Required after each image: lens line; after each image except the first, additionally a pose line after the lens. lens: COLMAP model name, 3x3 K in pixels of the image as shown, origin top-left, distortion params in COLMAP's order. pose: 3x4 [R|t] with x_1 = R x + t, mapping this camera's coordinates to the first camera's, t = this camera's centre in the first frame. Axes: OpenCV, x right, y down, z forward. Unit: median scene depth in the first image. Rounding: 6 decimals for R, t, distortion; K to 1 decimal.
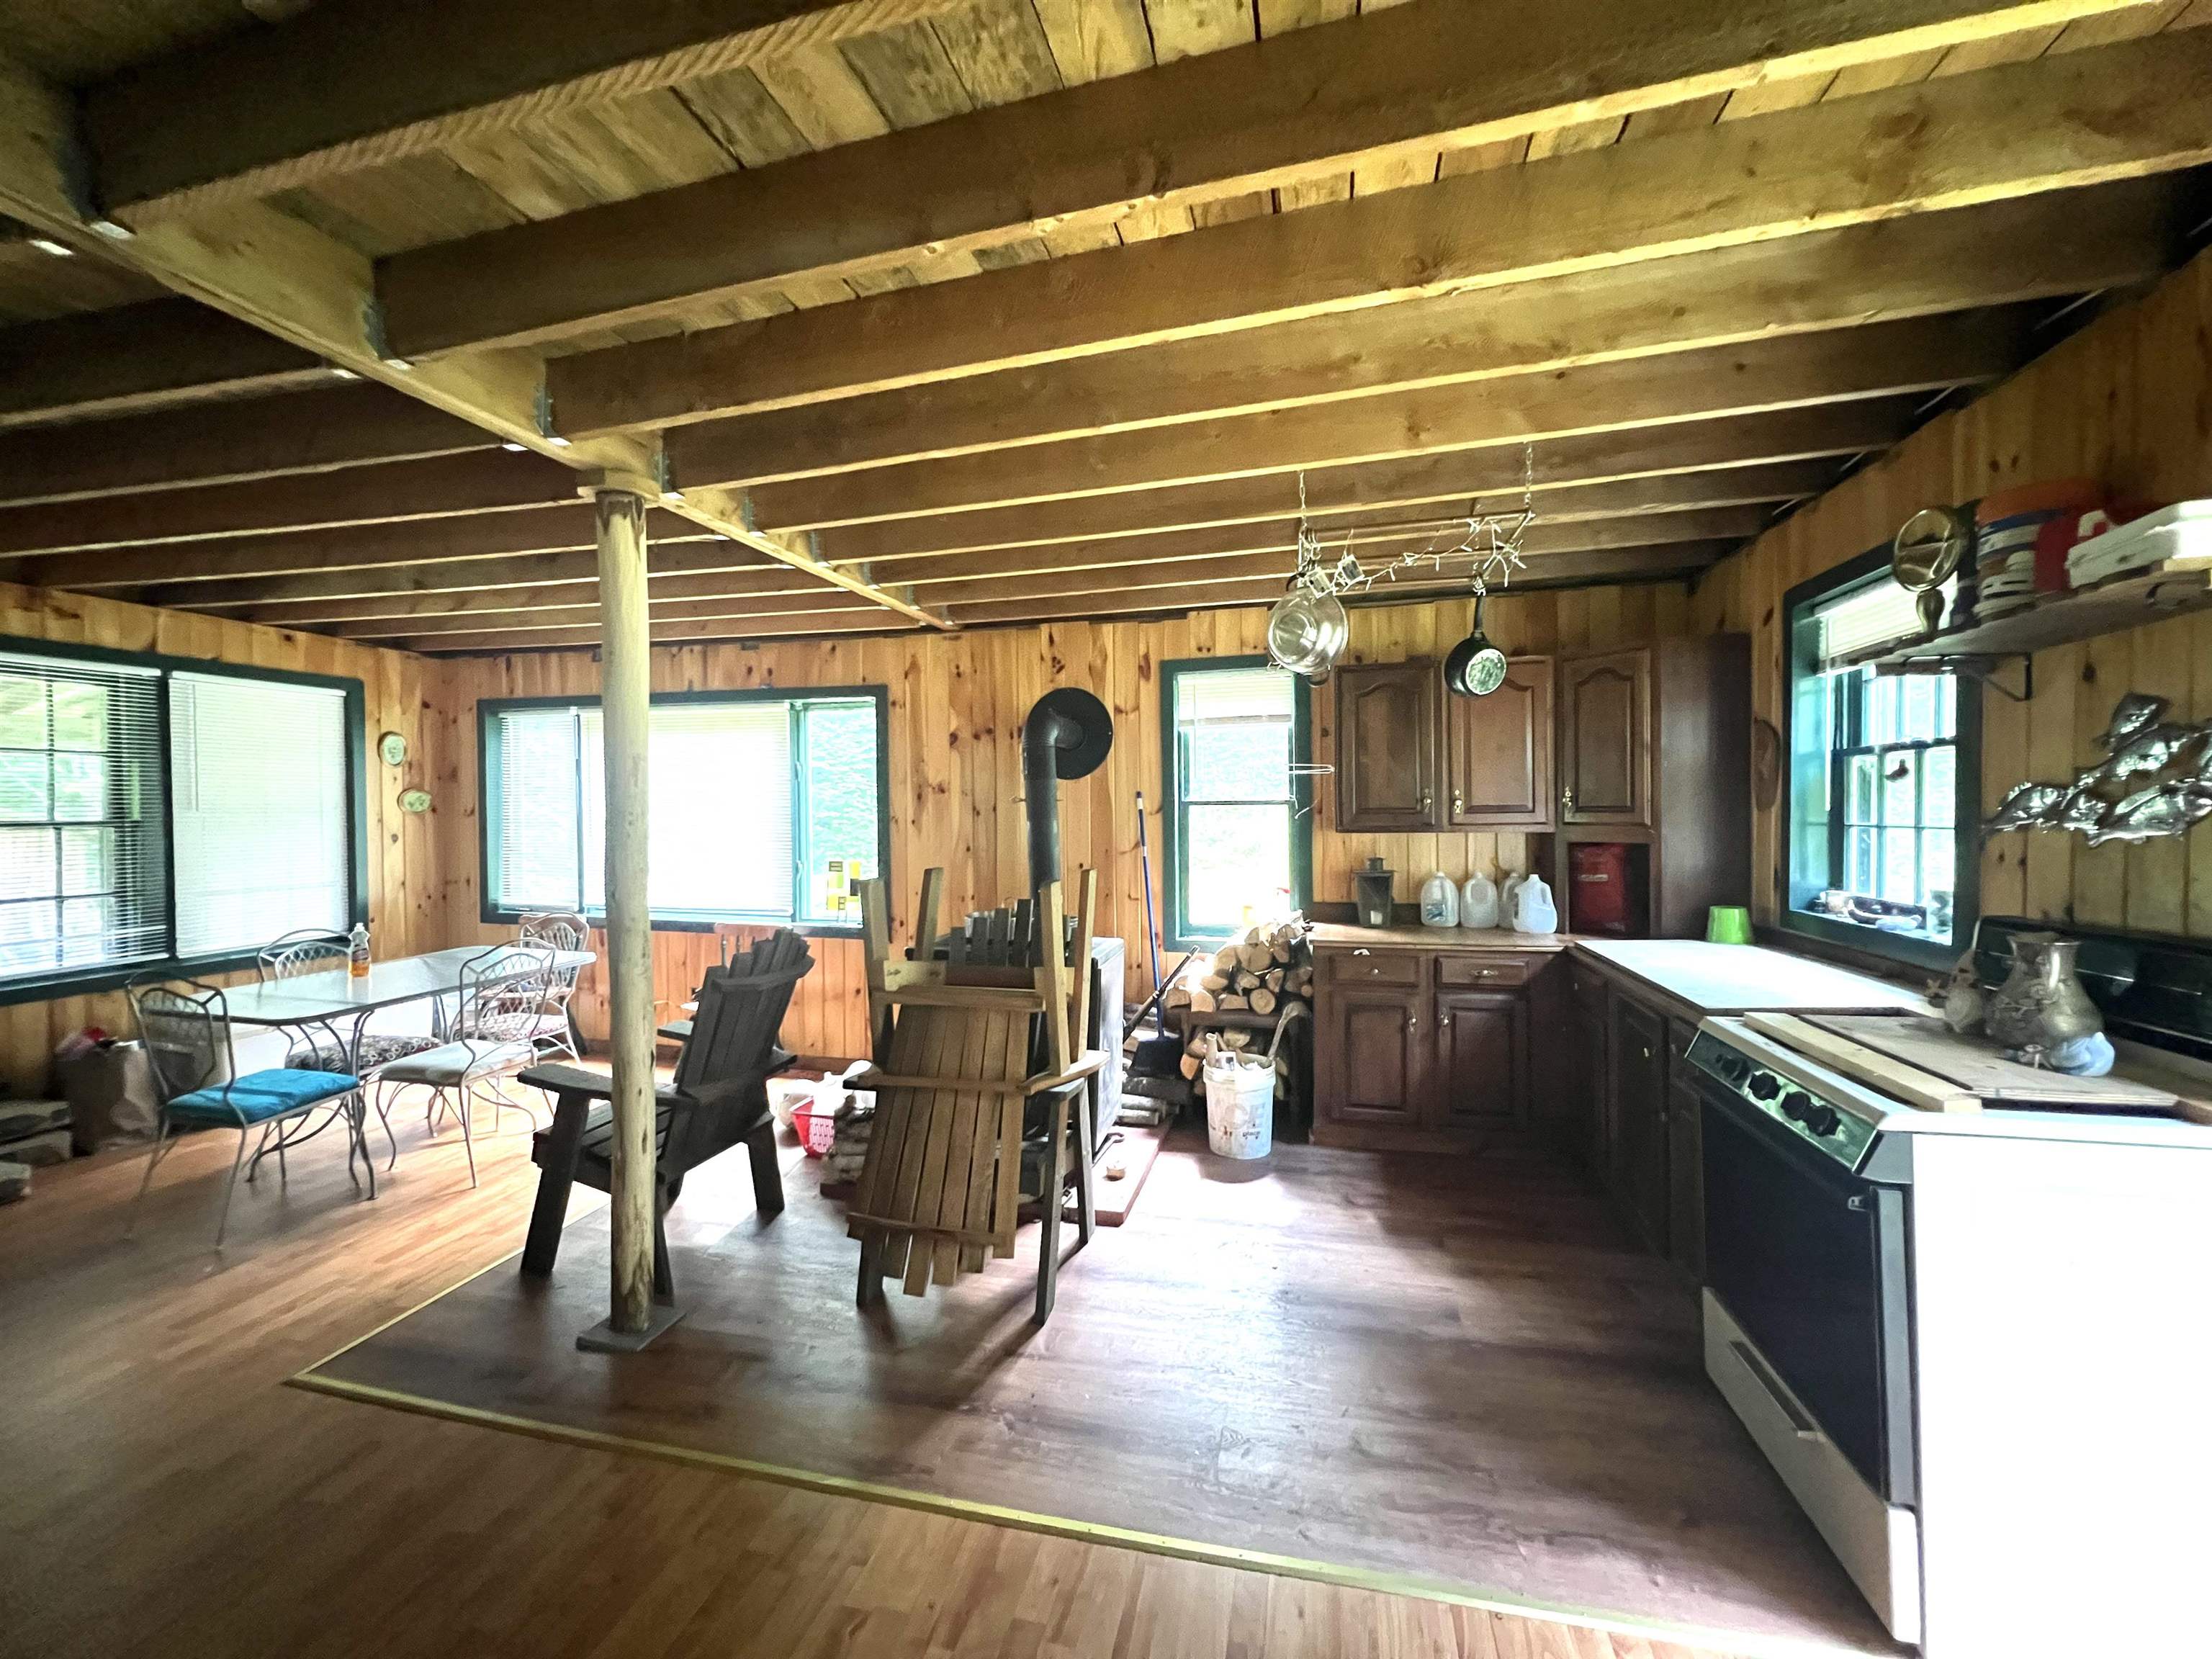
lens RADIAL K [[886.9, 0, 1100.0], [0, 886.9, 821.1], [0, 0, 1]] dist [0.001311, 0.000286]
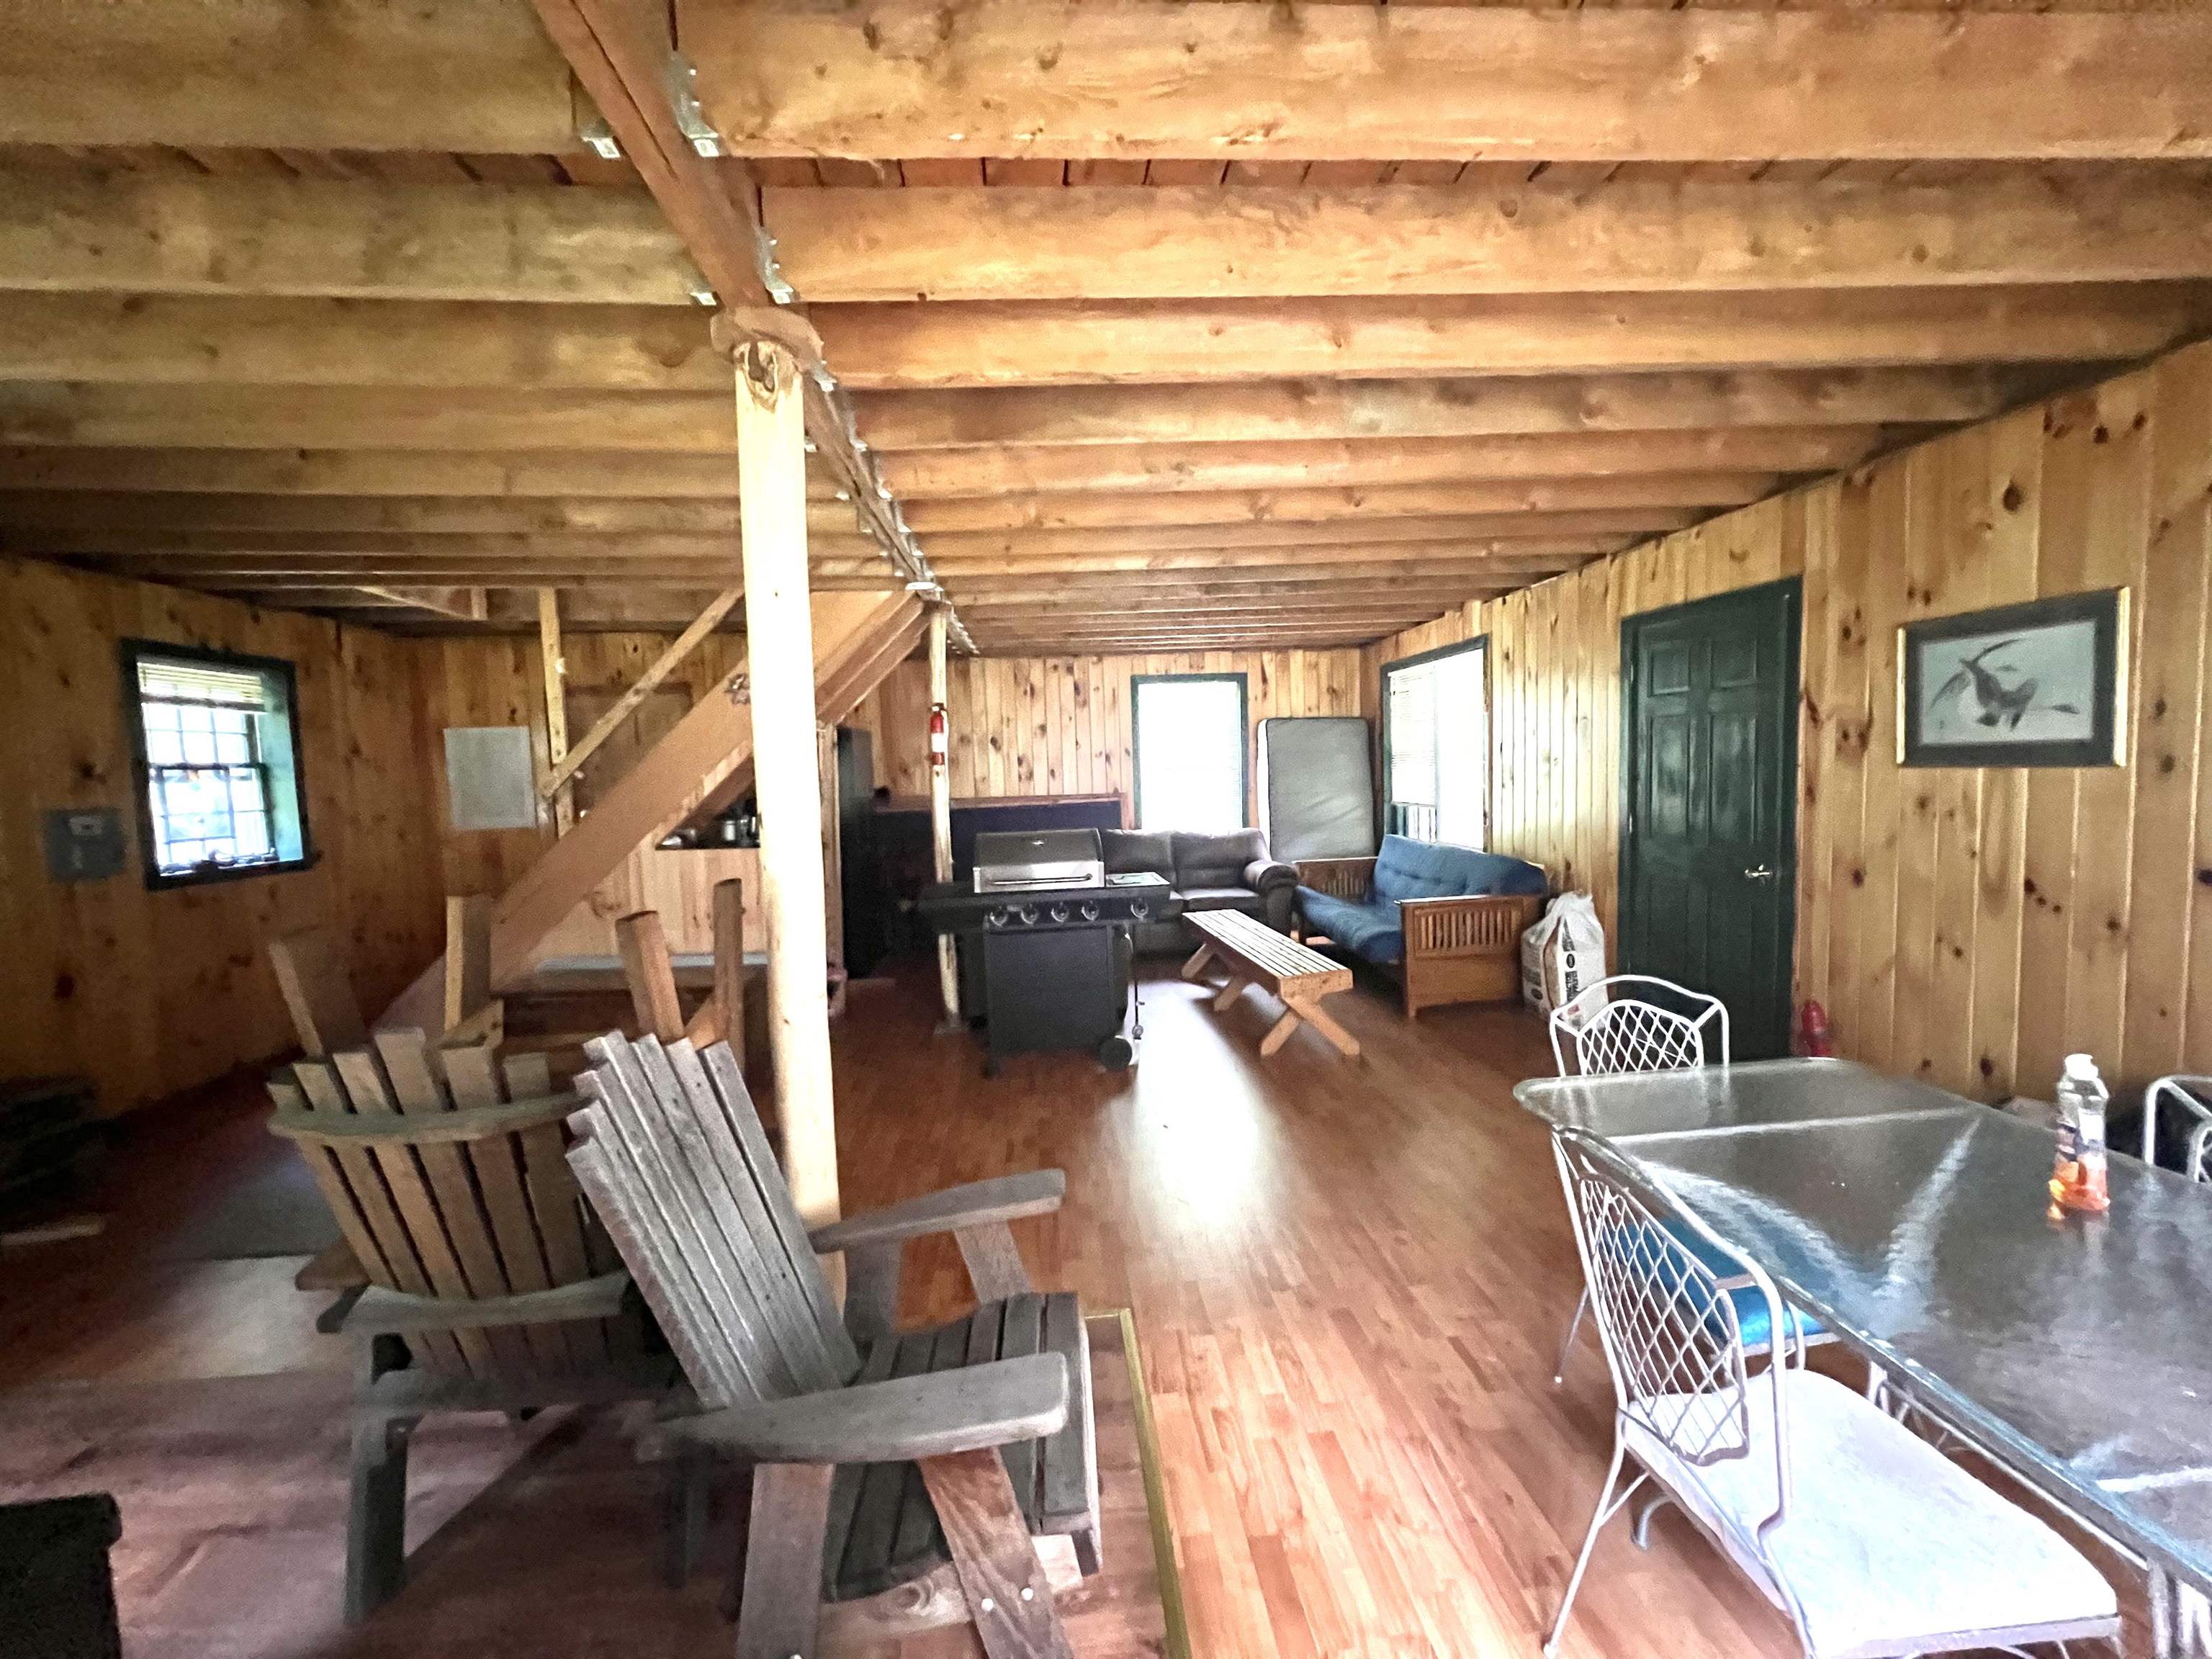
lens RADIAL K [[888.1, 0, 1094.9], [0, 888.1, 823.8], [0, 0, 1]] dist [-0.001183, 0.000081]
pose [[-0.948558, 0.062509, -0.310371, -0.335772], [0.038115, 0.995732, 0.084054, -0.019451], [0.314300, 0.067900, -0.946892, 1.108700]]
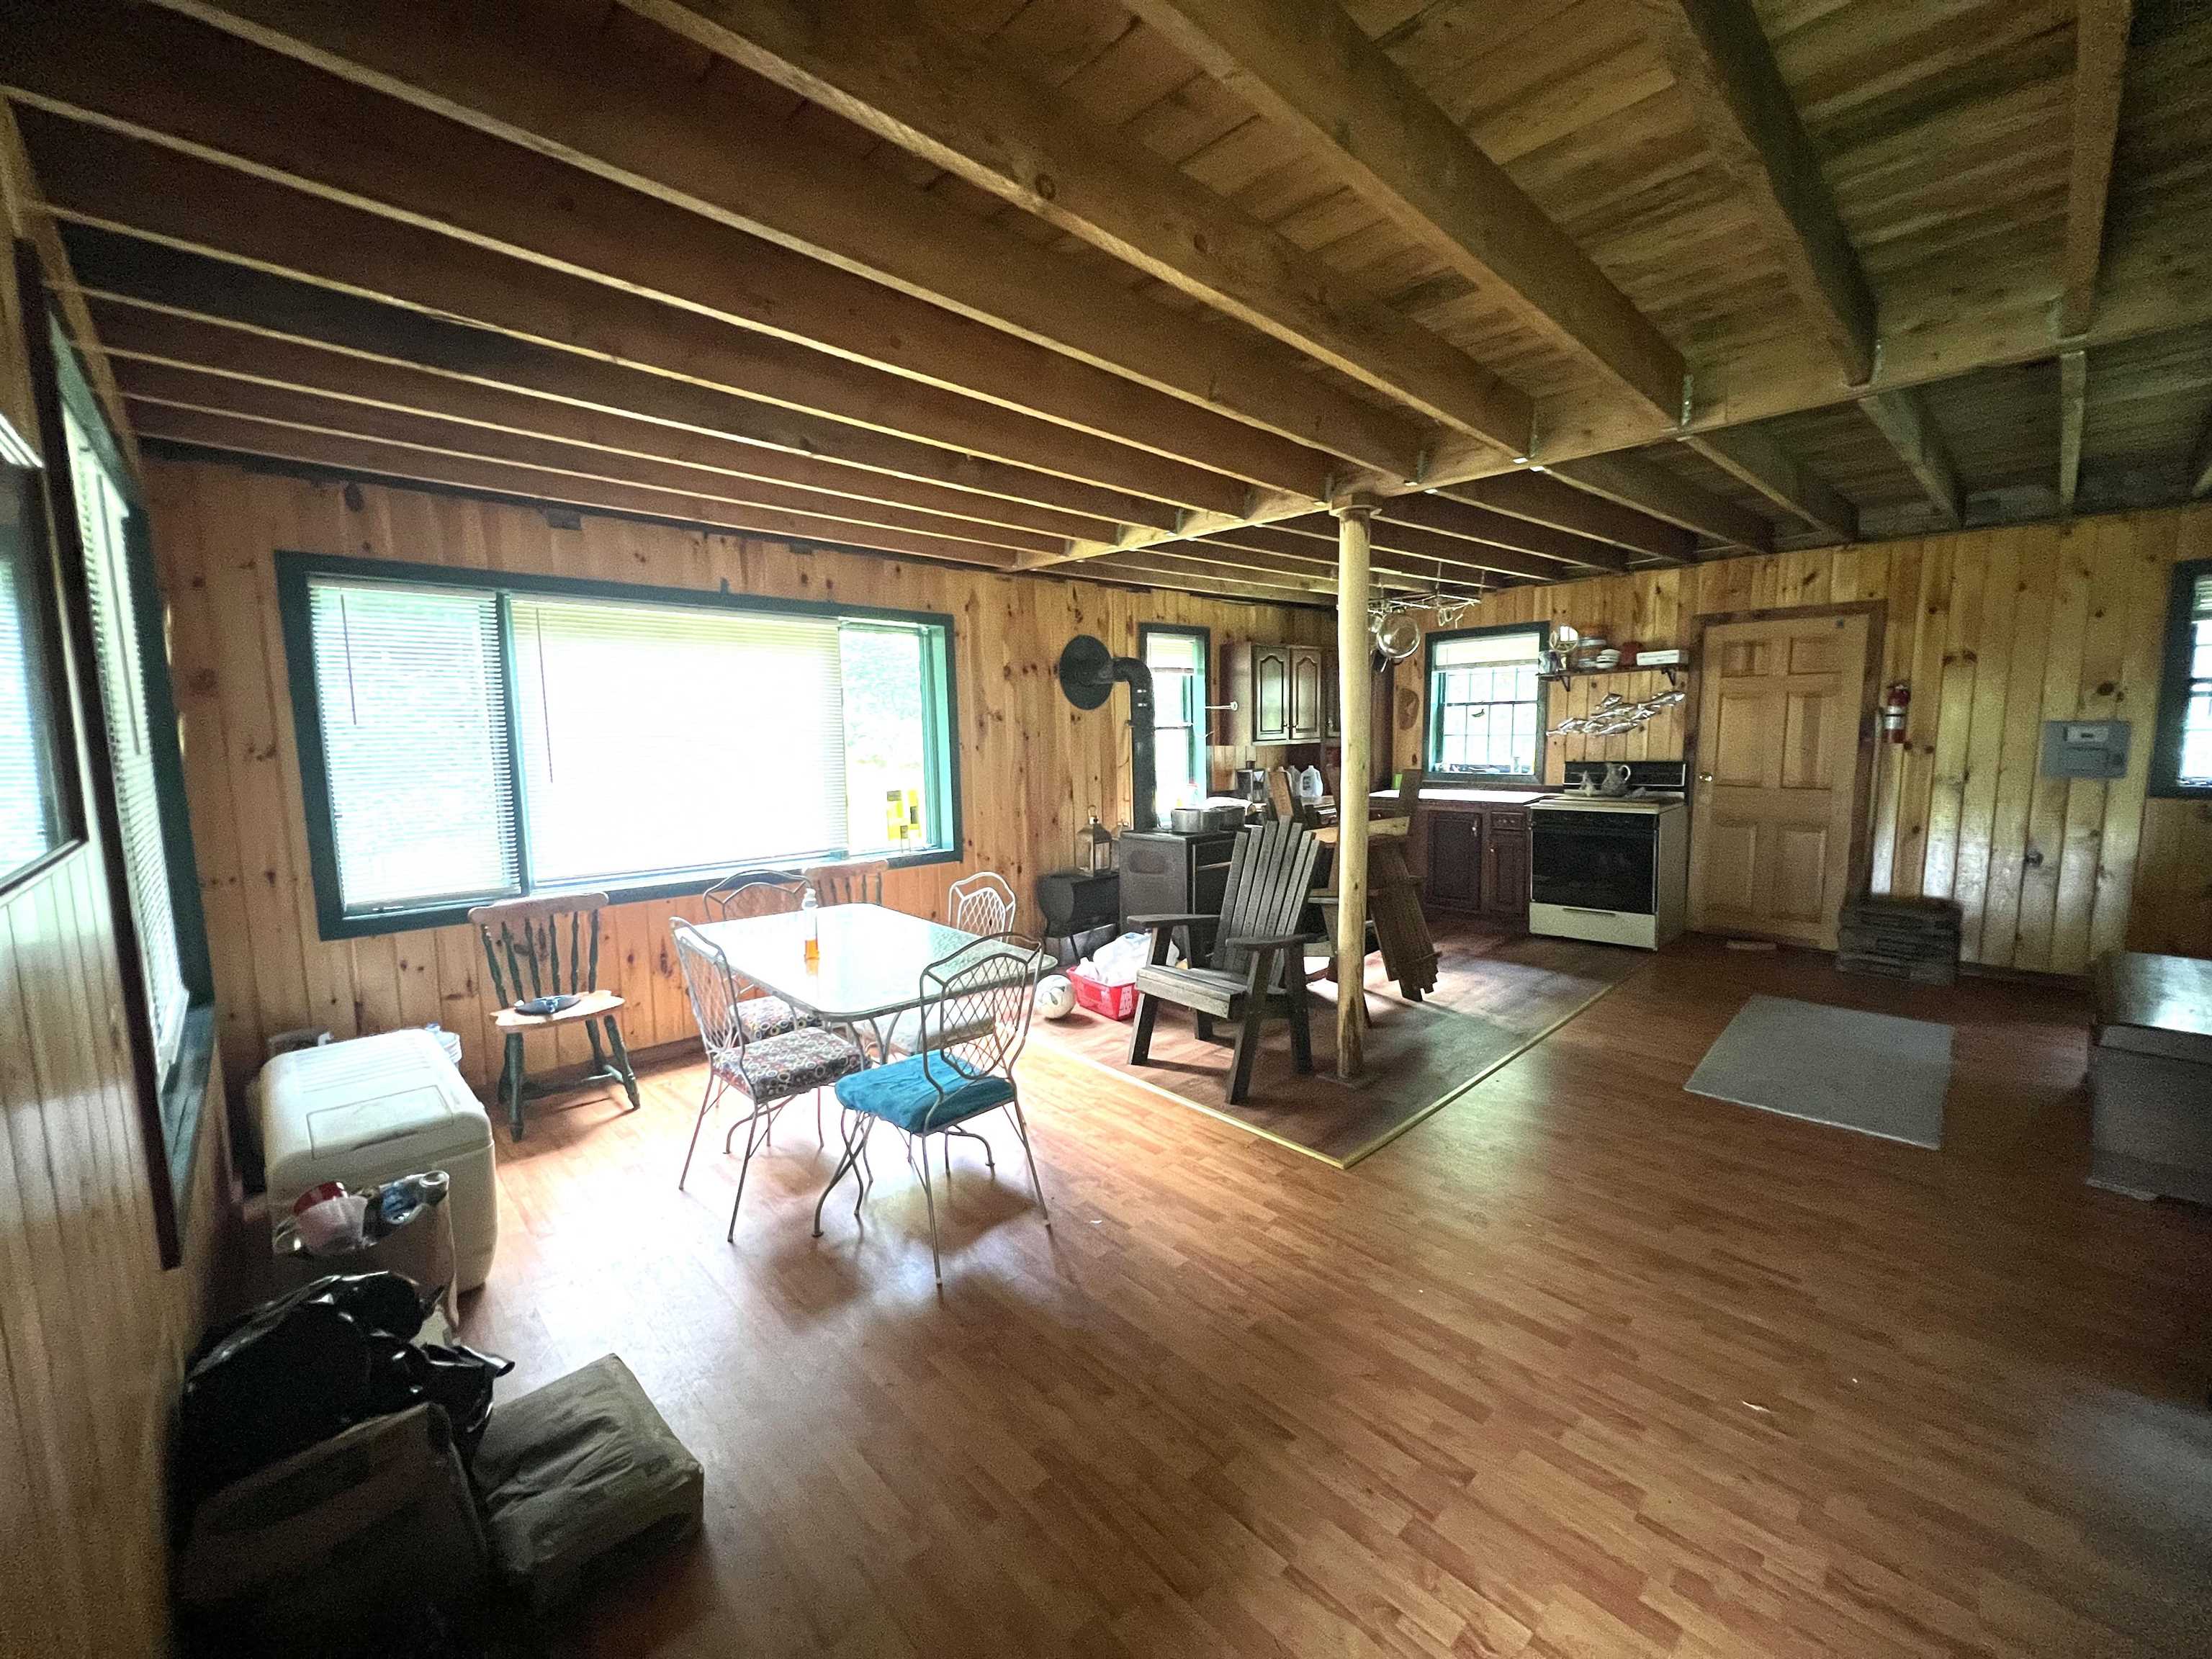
lens RADIAL K [[886.9, 0, 1100.0], [0, 886.9, 821.1], [0, 0, 1]] dist [0.001311, 0.000286]
pose [[0.537185, -0.091858, 0.838447, -1.234557], [0.025743, 0.995375, 0.092558, -0.007313], [-0.843071, -0.028136, 0.537065, 0.349722]]
